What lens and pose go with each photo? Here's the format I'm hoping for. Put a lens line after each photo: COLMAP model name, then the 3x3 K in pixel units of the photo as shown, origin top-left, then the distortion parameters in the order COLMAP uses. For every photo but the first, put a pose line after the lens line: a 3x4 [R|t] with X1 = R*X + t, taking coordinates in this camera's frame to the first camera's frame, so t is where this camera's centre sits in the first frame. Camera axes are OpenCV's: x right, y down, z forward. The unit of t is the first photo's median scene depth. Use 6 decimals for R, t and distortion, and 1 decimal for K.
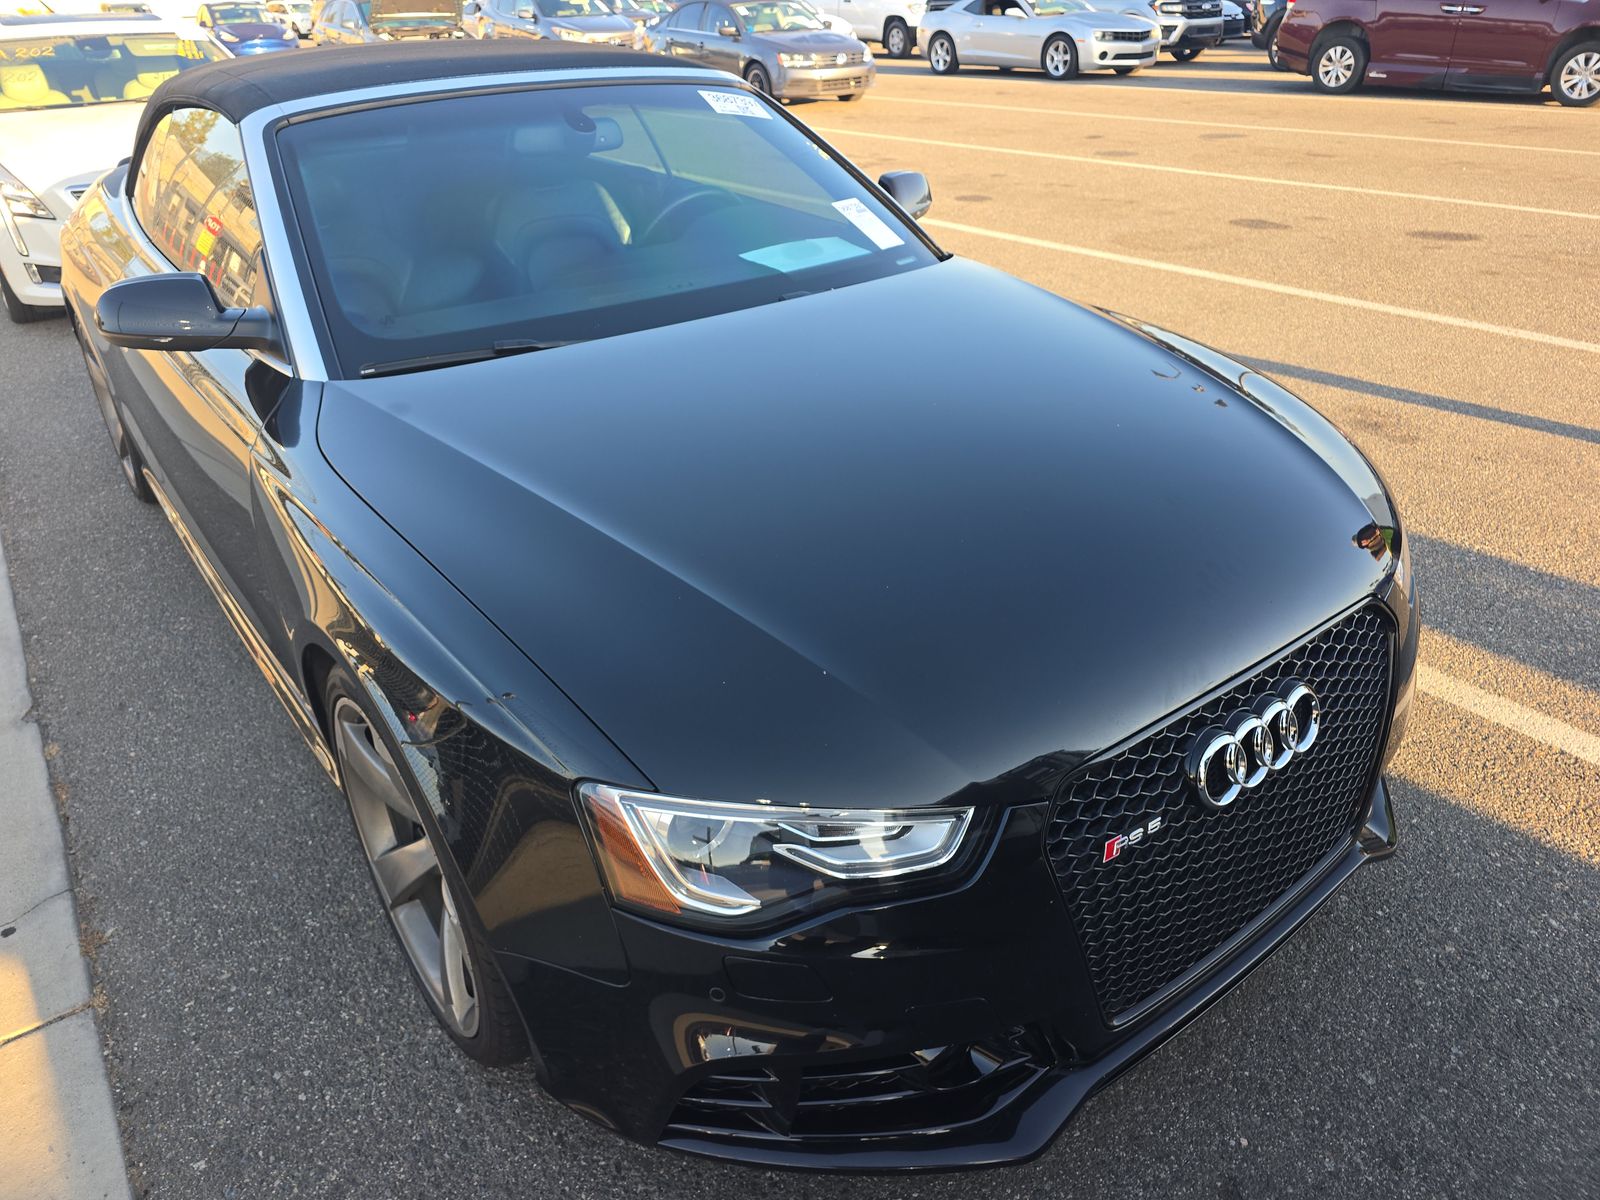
lens RADIAL K [[1061.3, 0, 802.3], [0, 1061.3, 590.4], [0, 0, 1]] dist [0.049069, -0.047465]
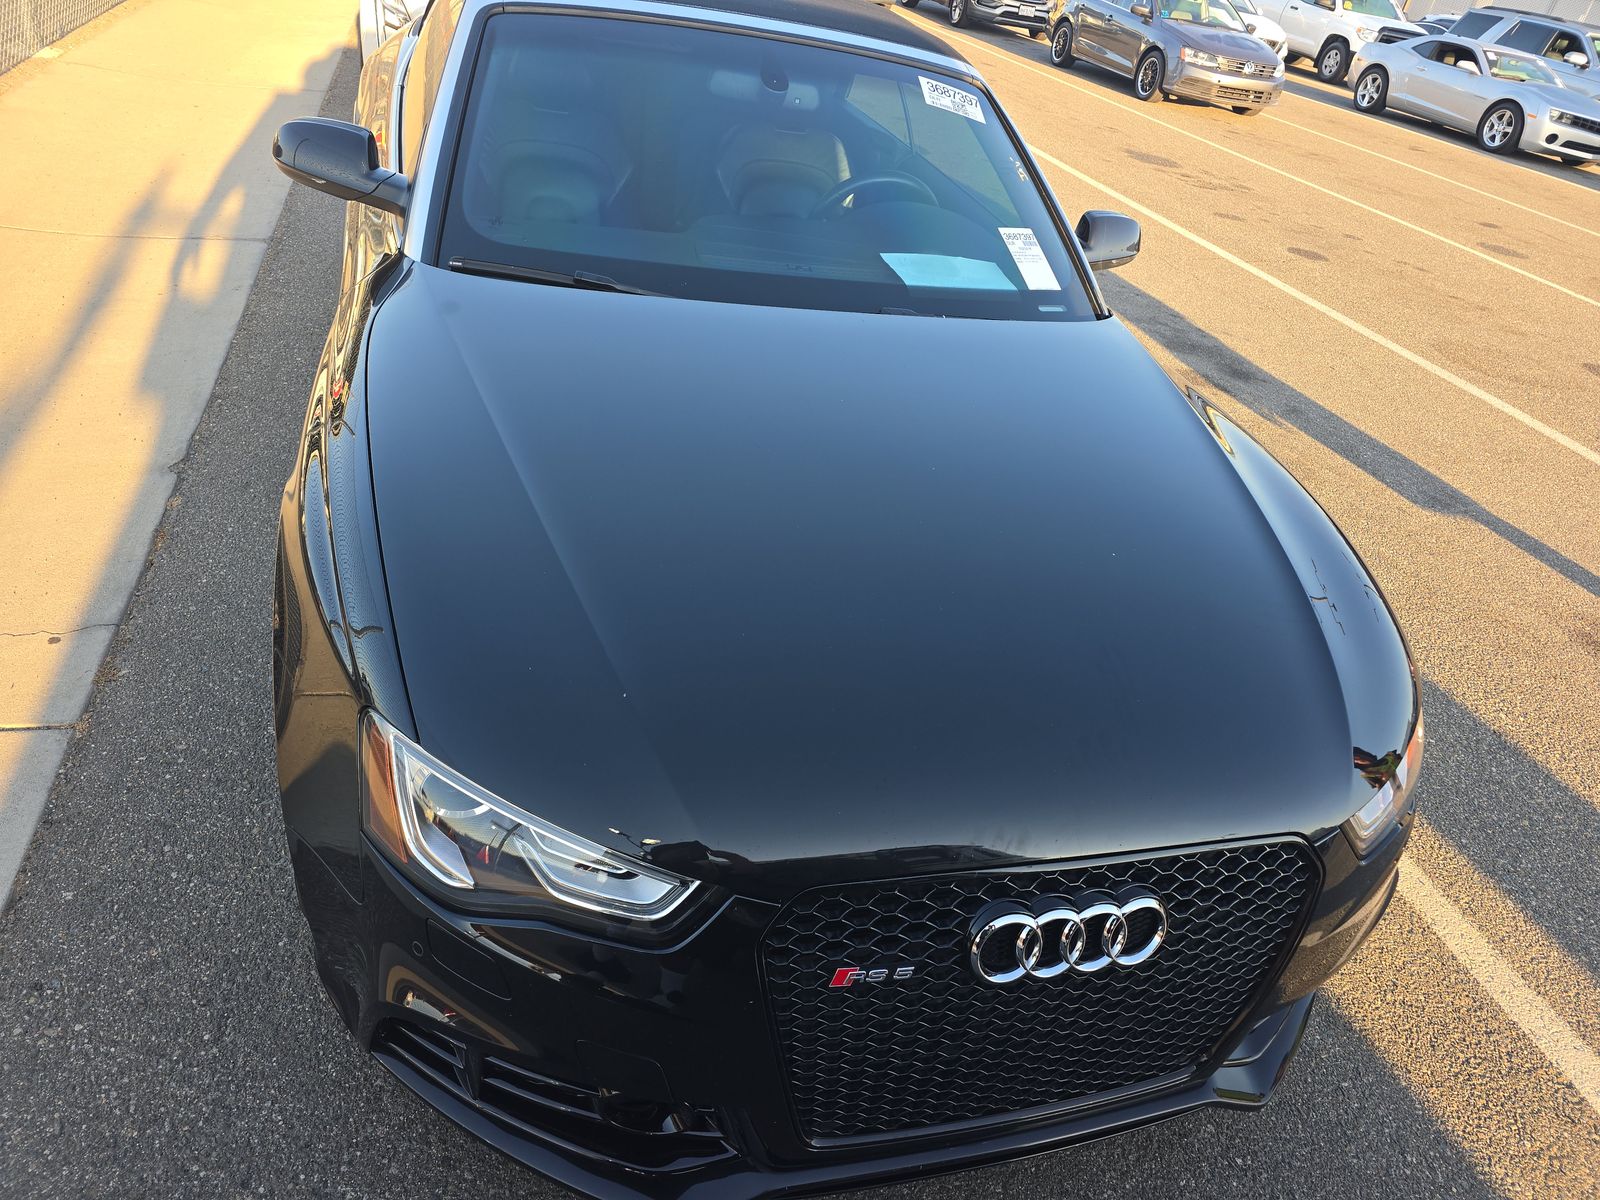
lens RADIAL K [[1059.2, 0, 801.3], [0, 1059.2, 593.1], [0, 0, 1]] dist [0.053568, -0.046580]
pose [[0.917563, 0.345101, -0.197444, 0.163989], [-0.336553, 0.938558, 0.076425, -0.069889], [0.211687, -0.003674, 0.977331, 0.033400]]
